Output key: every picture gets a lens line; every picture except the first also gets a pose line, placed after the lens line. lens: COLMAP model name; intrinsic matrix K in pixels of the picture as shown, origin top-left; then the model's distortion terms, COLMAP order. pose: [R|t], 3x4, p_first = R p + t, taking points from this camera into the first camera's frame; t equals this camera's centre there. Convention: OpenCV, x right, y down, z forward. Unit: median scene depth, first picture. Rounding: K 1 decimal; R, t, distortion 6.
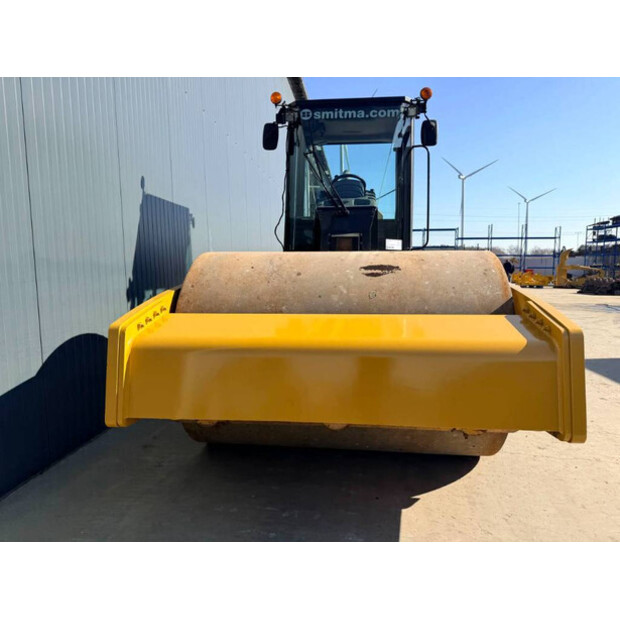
lens RADIAL K [[445.7, 0, 308.6], [0, 445.7, 315.0], [0, 0, 1]] dist [0.044035, -0.058731]
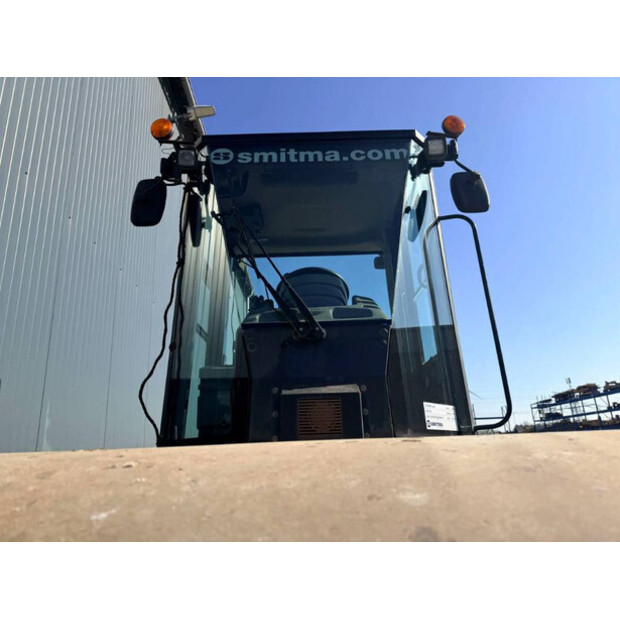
lens RADIAL K [[445.7, 0, 309.0], [0, 445.7, 314.7], [0, 0, 1]] dist [0.044035, -0.058731]
pose [[0.991866, -0.001247, 0.127284, 0.026685], [0.052137, 0.916203, -0.397309, -0.088843], [-0.116123, 0.400713, 0.908815, 0.616217]]
